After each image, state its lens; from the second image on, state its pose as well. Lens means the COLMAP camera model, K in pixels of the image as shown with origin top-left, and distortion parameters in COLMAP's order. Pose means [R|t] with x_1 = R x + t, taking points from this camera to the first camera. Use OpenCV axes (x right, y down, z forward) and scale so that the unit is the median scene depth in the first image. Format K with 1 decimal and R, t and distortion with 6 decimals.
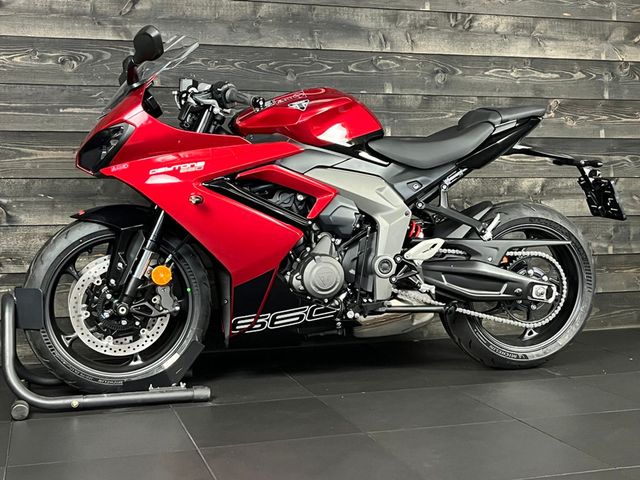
lens RADIAL K [[887.4, 0, 318.2], [0, 887.4, 238.0], [0, 0, 1]] dist [0.060992, 0.000000]
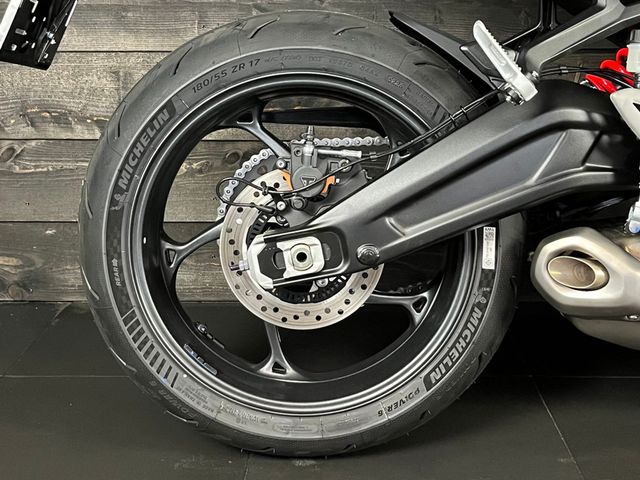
lens RADIAL K [[964.9, 0, 320.3], [0, 964.9, 244.5], [0, 0, 1]] dist [0.066081, 0.000000]
pose [[0.947724, 0.079806, -0.308951, 0.004642], [-0.019472, 0.980879, 0.193642, -0.017536], [0.318498, -0.177503, 0.931156, 0.525319]]
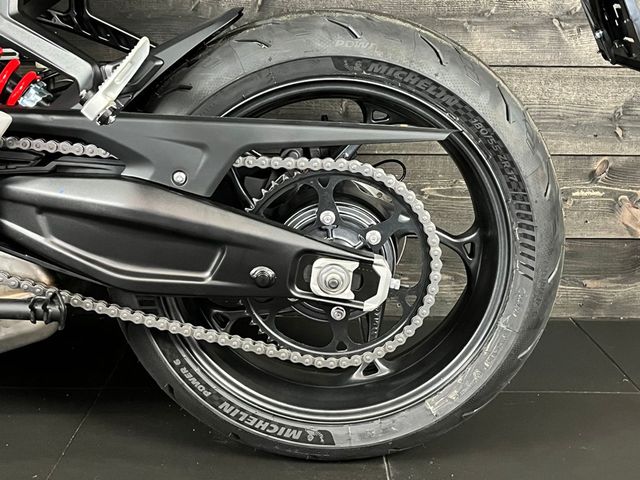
lens RADIAL K [[916.3, 0, 320.4], [0, 916.3, 244.1], [0, 0, 1]] dist [0.060819, 0.000000]
pose [[0.957437, 0.074896, -0.278757, 0.339975], [-0.029633, 0.986151, 0.163180, -0.009891], [0.287118, -0.147974, 0.946397, 0.663779]]
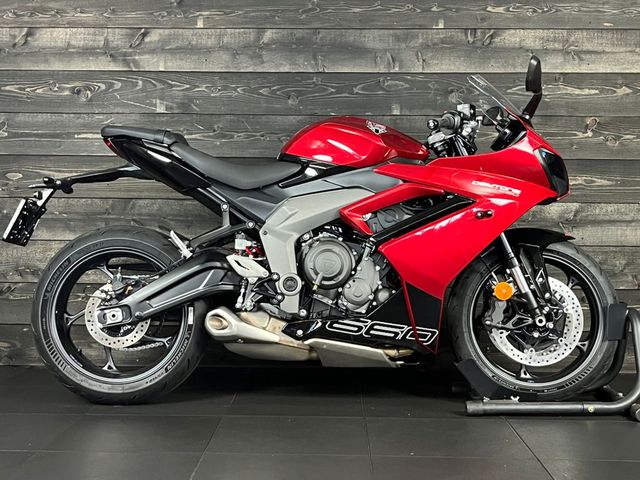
lens RADIAL K [[916.3, 0, 315.7], [0, 916.3, 236.4], [0, 0, 1]] dist [0.060819, 0.000000]
pose [[0.948049, 0.026531, -0.317017, 0.388571], [-0.032368, 0.999389, -0.013160, -0.015693], [0.316474, 0.022738, 0.948329, 0.023584]]
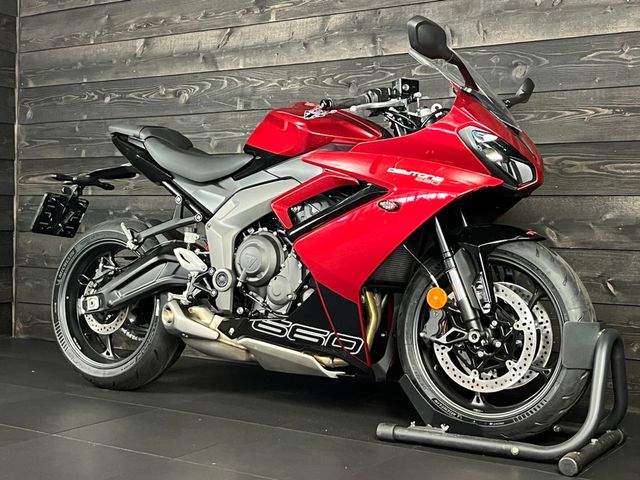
lens RADIAL K [[964.9, 0, 306.5], [0, 964.9, 234.9], [0, 0, 1]] dist [0.066081, 0.000000]
pose [[0.627924, 0.033419, -0.777557, 0.872572], [-0.056744, 0.998384, -0.002915, -0.024386], [0.776204, 0.045952, 0.628806, 0.382715]]
